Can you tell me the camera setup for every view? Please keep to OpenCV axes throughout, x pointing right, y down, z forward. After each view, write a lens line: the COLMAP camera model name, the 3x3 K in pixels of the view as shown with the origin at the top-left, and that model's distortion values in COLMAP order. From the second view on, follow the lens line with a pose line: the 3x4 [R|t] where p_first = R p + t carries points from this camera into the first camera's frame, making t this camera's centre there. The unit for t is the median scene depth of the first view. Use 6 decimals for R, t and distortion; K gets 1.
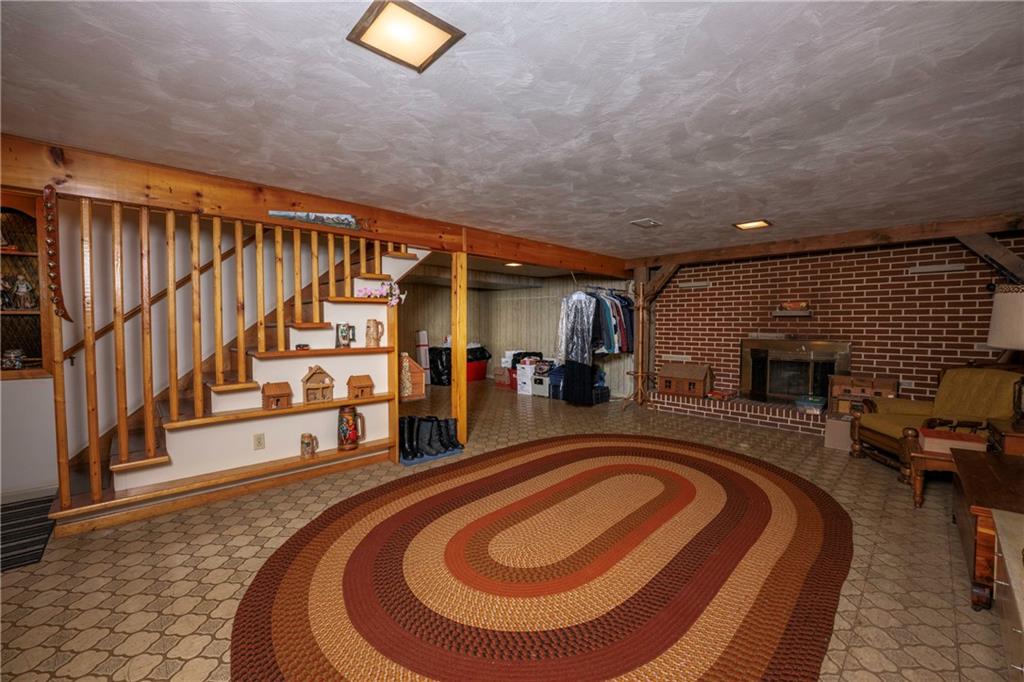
lens RADIAL K [[411.4, 0, 512.0], [0, 411.4, 341.0], [0, 0, 1]] dist [-0.019668, 0.000376]
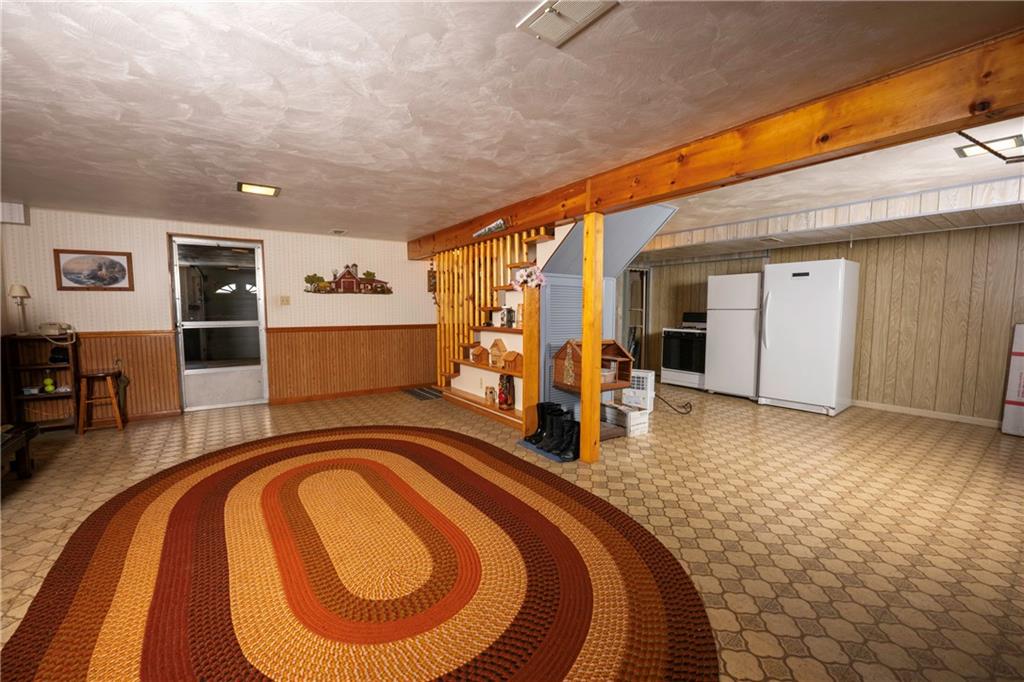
lens RADIAL K [[411.4, 0, 512.0], [0, 411.4, 341.0], [0, 0, 1]] dist [-0.019668, 0.000376]
pose [[-0.144717, 0.079025, -0.986312, 0.863959], [-0.045126, 0.995241, 0.086362, -0.053158], [0.988443, 0.057007, -0.140463, 1.261191]]
